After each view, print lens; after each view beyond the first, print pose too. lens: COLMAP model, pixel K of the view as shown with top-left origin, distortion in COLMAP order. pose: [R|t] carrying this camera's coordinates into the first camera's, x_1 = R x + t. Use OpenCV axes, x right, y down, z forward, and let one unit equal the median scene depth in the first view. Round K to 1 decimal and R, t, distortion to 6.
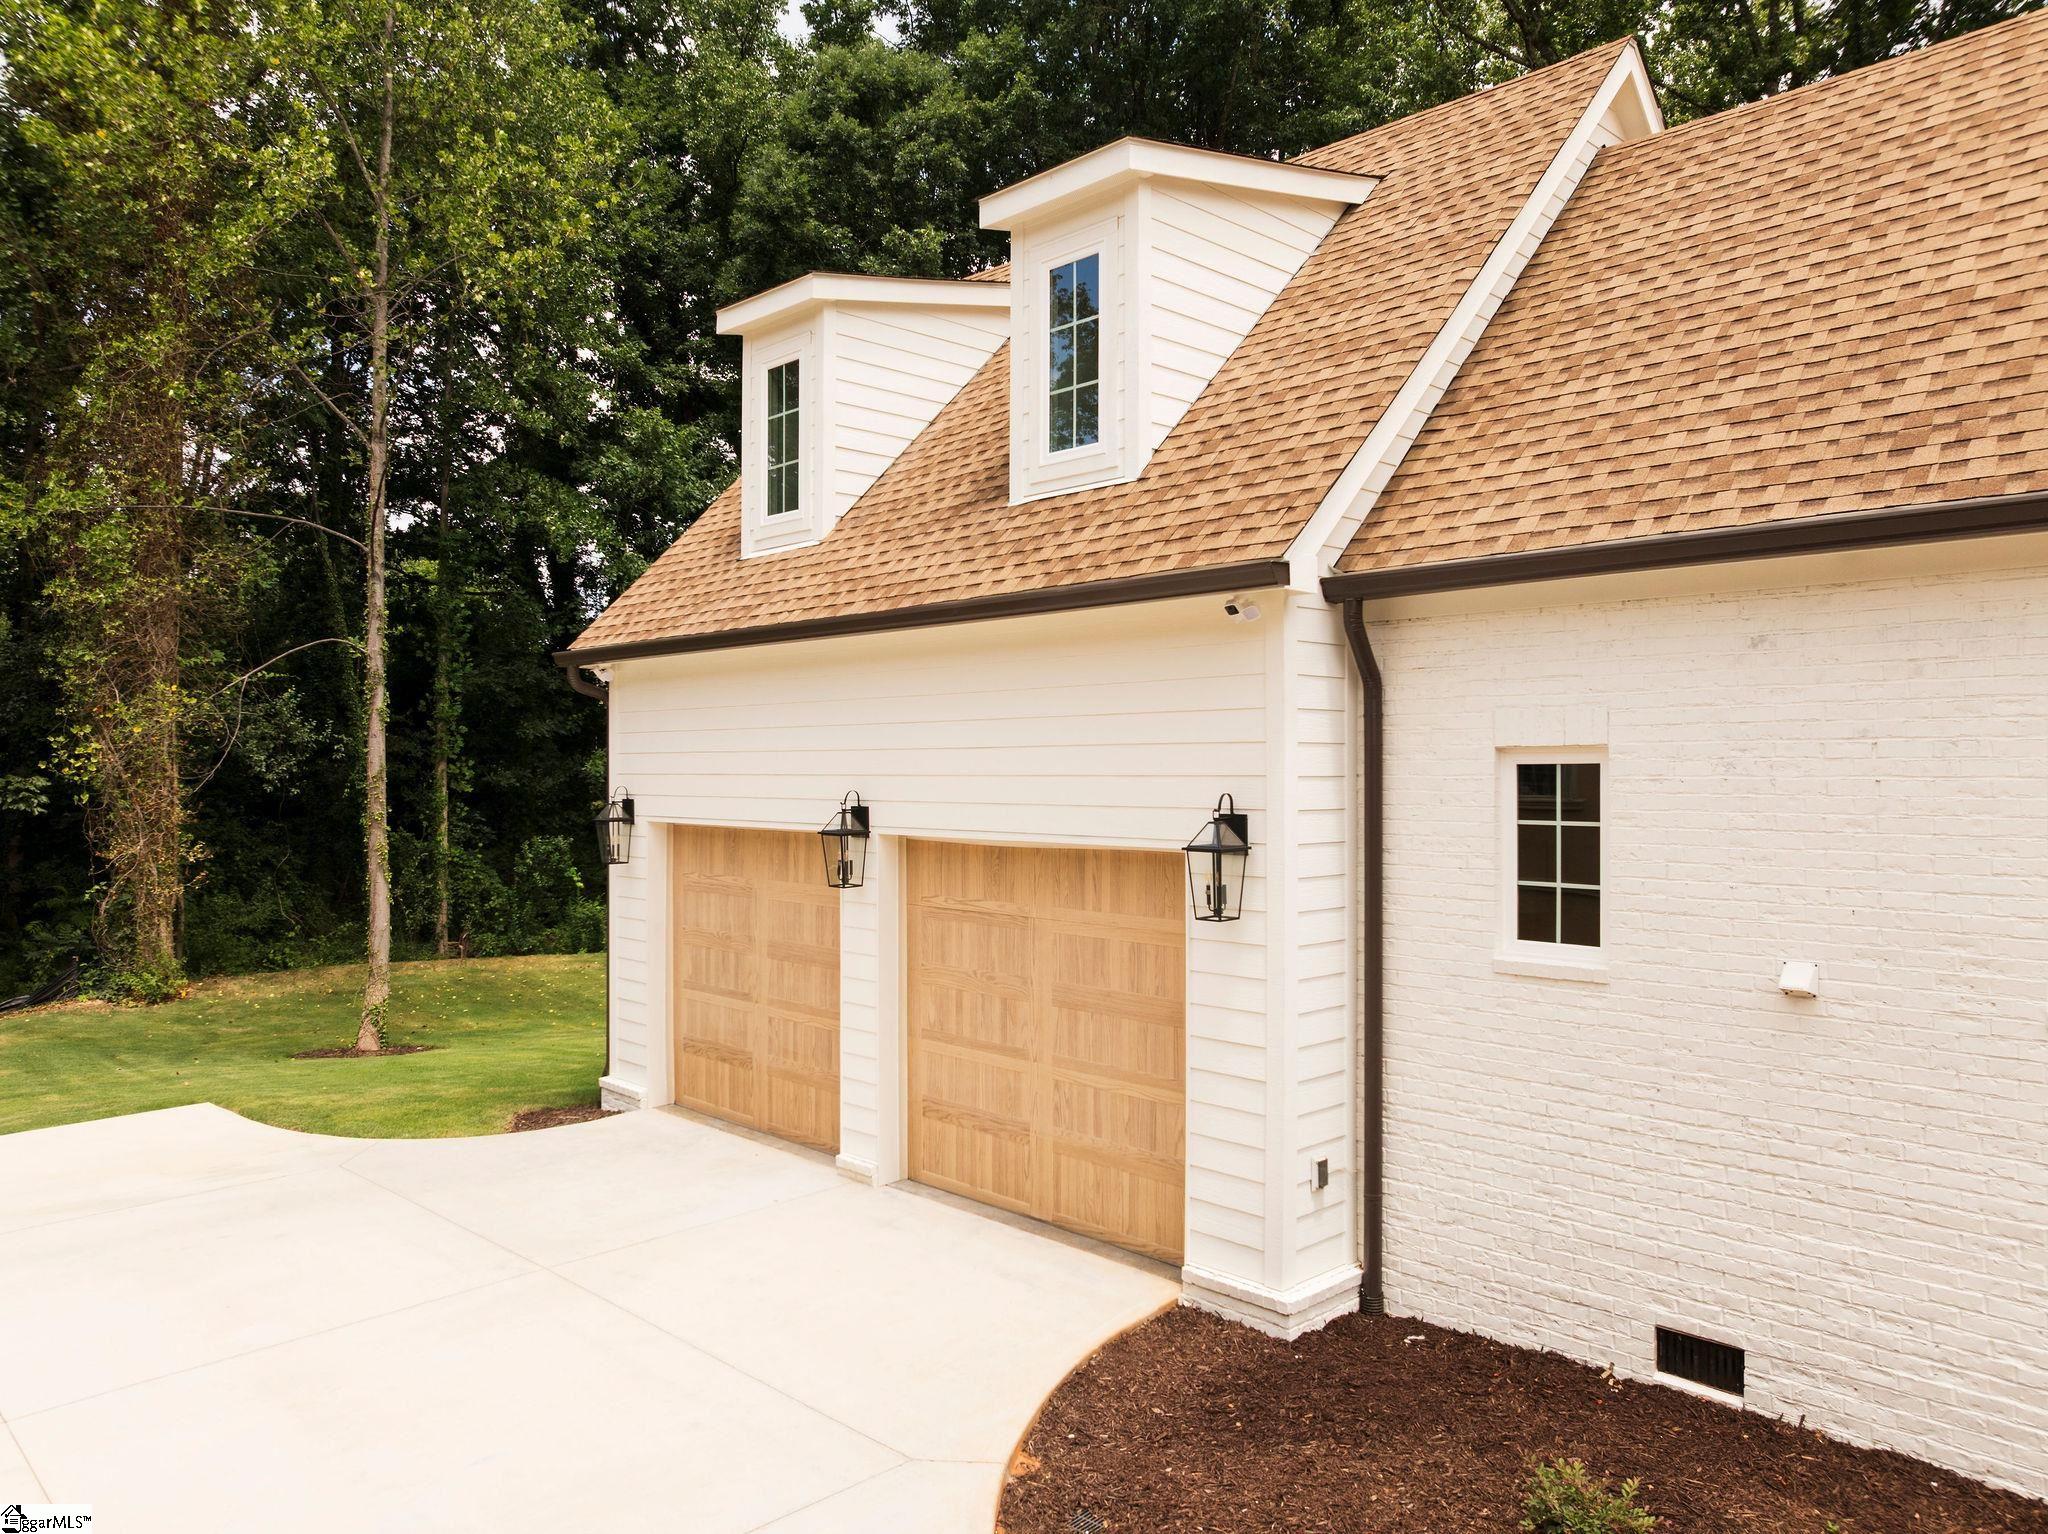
lens RADIAL K [[1473.3, 0, 1024.0], [0, 1473.3, 767.0], [0, 0, 1]] dist [-0.128763, 0.102543]
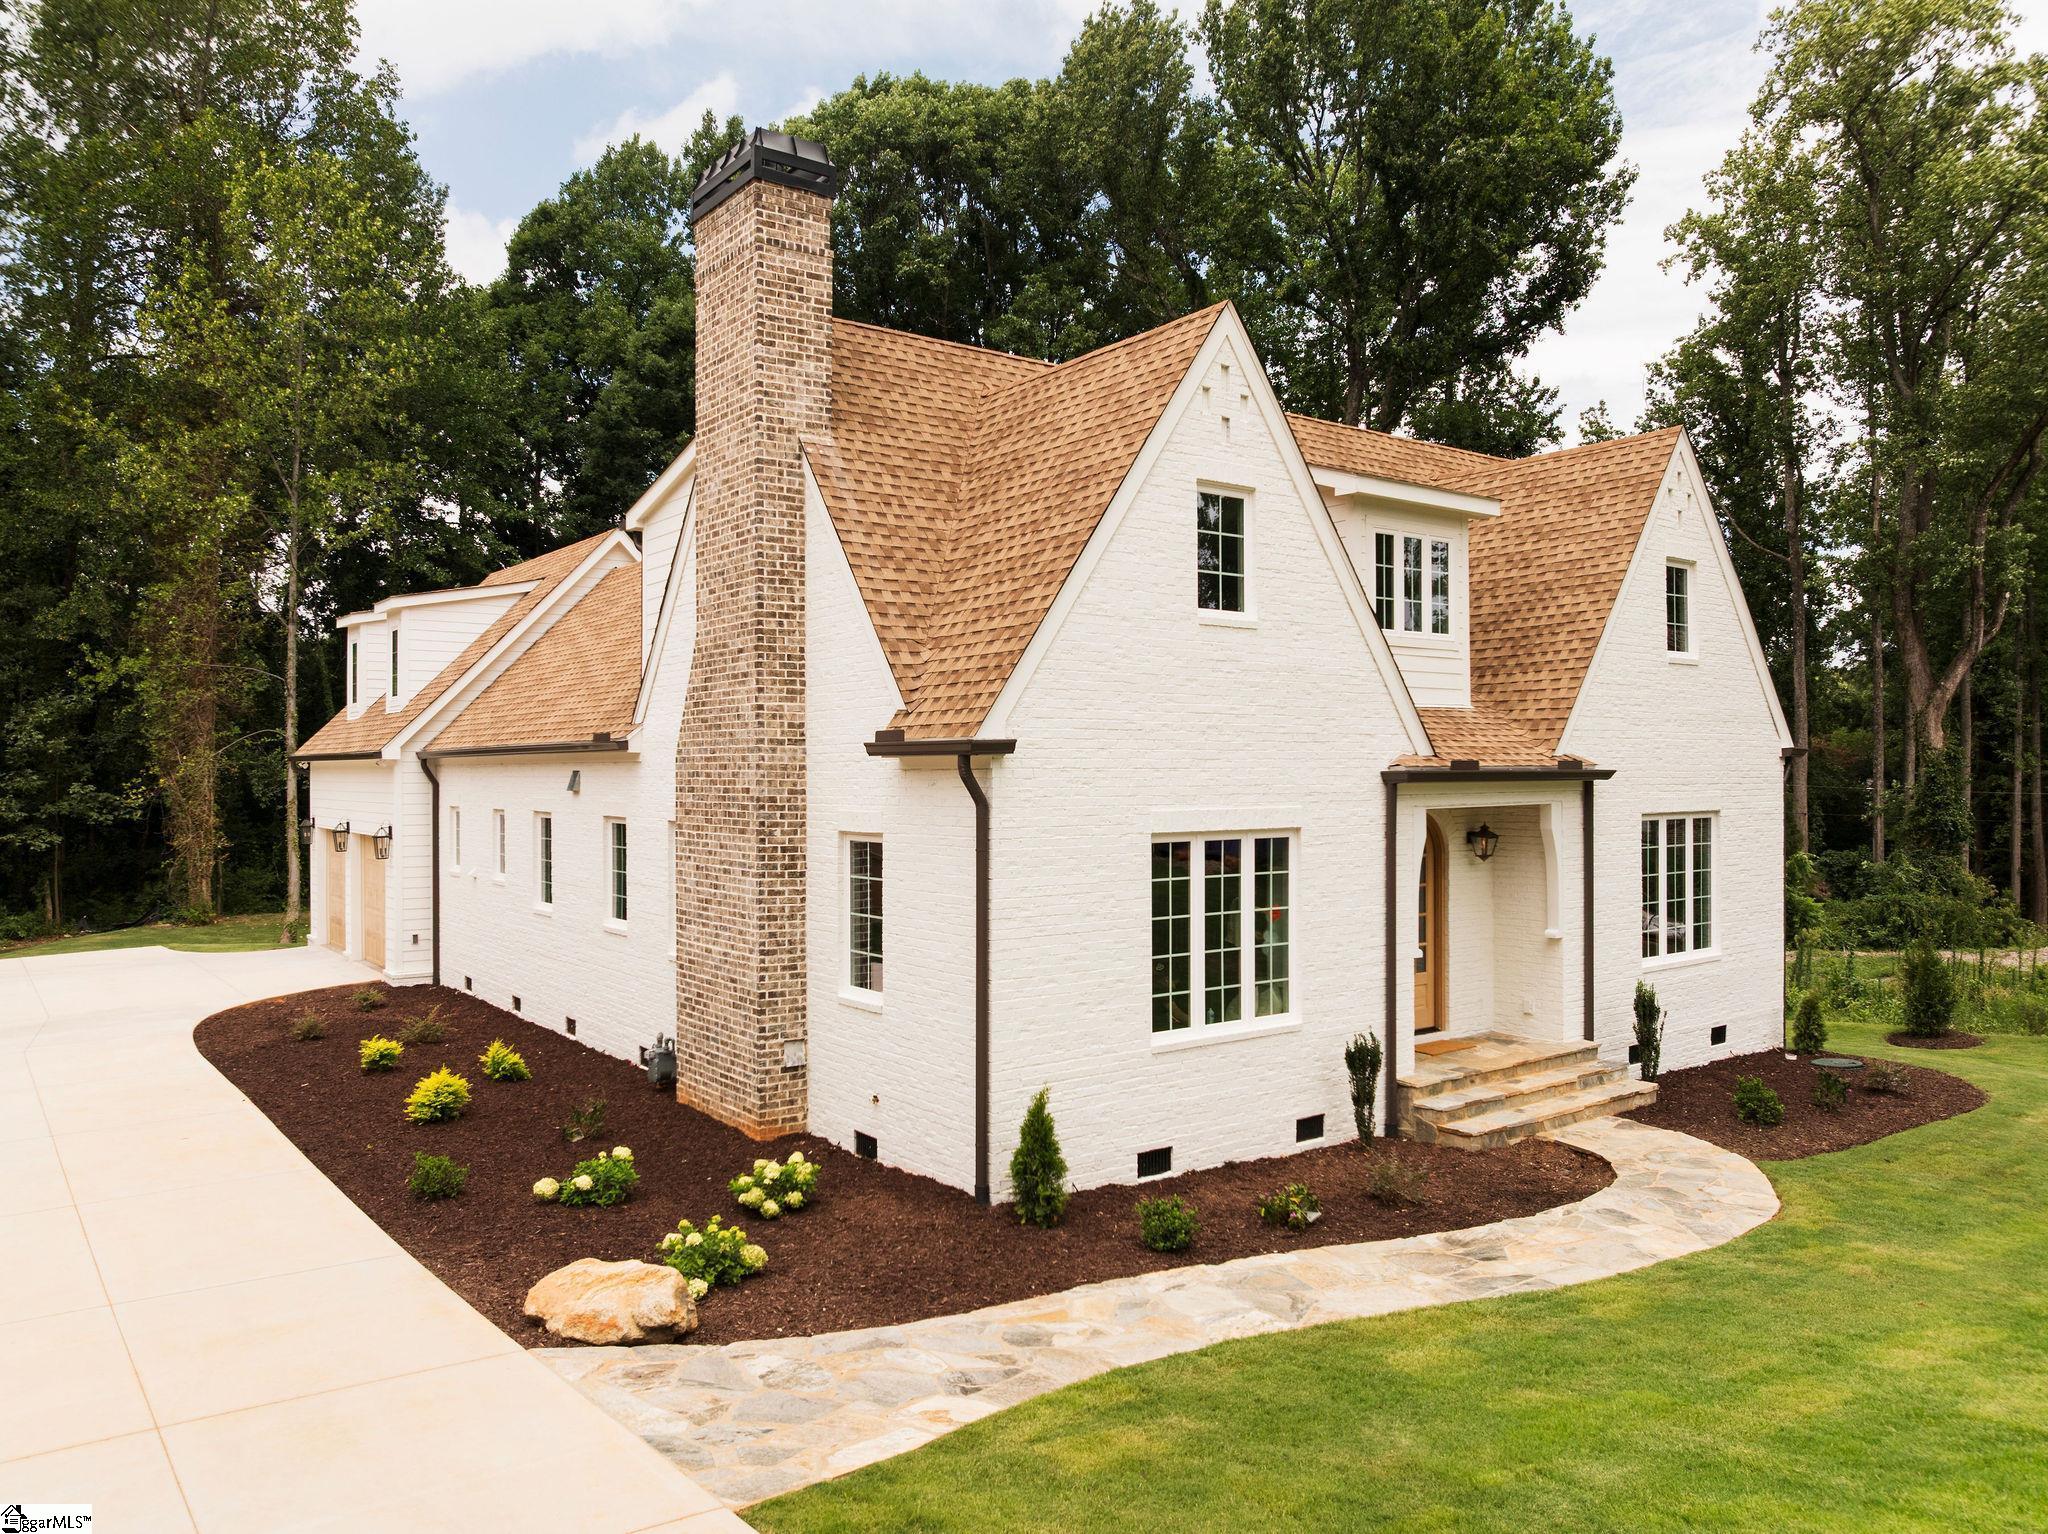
lens RADIAL K [[1473.3, 0, 1024.0], [0, 1473.3, 767.0], [0, 0, 1]] dist [-0.128763, 0.102543]
pose [[0.993488, -0.016696, -0.112706, 1.549827], [0.018290, 0.999747, 0.013121, -0.100071], [0.112459, -0.015097, 0.993542, -1.654569]]
